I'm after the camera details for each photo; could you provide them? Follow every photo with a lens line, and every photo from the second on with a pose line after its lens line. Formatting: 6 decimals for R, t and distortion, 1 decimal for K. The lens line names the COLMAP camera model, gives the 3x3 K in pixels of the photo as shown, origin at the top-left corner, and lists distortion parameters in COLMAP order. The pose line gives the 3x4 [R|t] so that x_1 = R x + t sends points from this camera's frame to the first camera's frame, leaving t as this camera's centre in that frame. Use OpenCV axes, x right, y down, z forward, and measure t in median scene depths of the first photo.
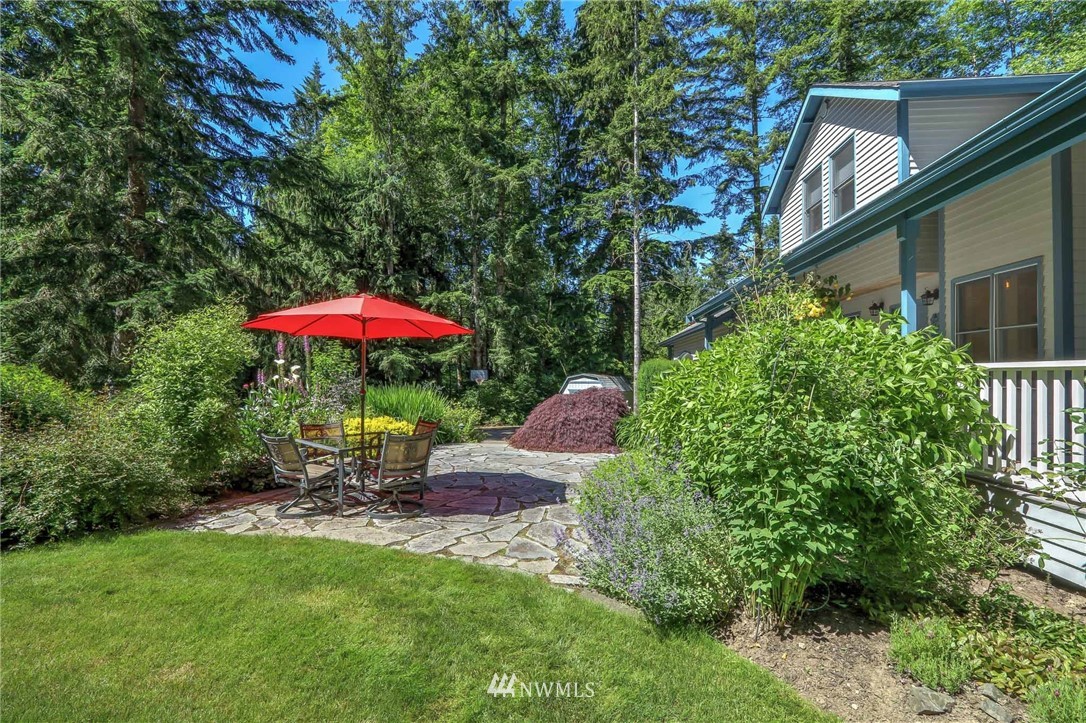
lens RADIAL K [[500.9, 0, 536.0], [0, 500.9, 379.7], [0, 0, 1]] dist [-0.013327, 0.000768]
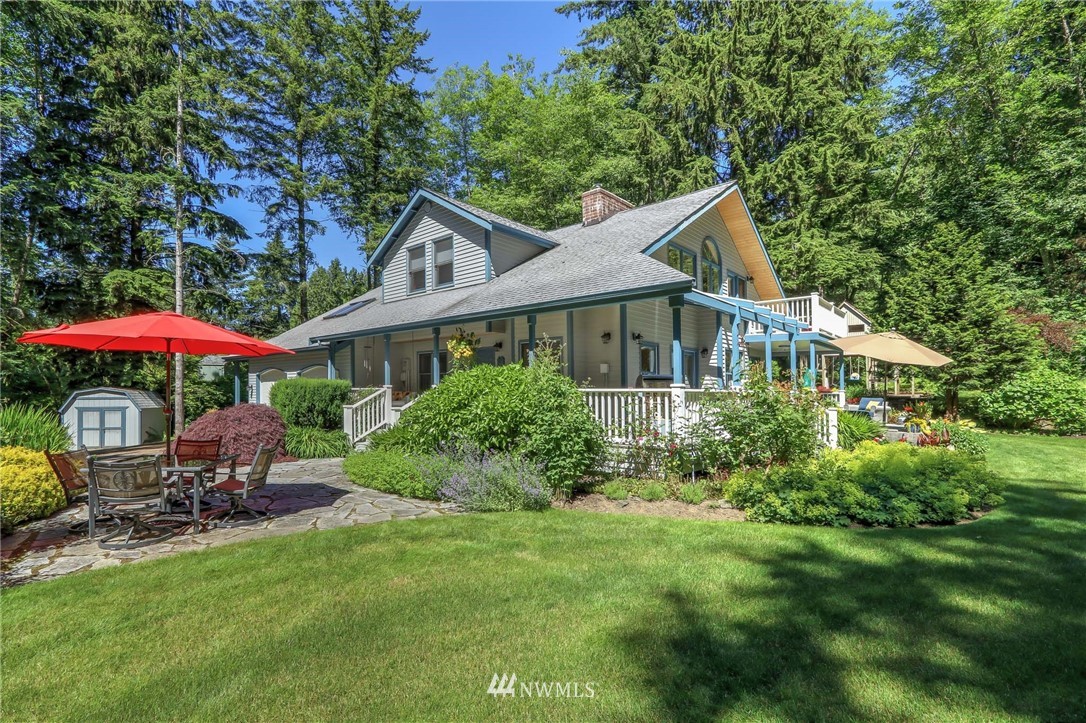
lens RADIAL K [[500.9, 0, 512.6], [0, 500.9, 387.6], [0, 0, 1]] dist [-0.013327, 0.000768]
pose [[0.605555, 0.006632, 0.795776, -0.412780], [0.003592, 0.999932, -0.011066, -0.004565], [-0.795795, 0.009560, 0.605491, -0.064372]]
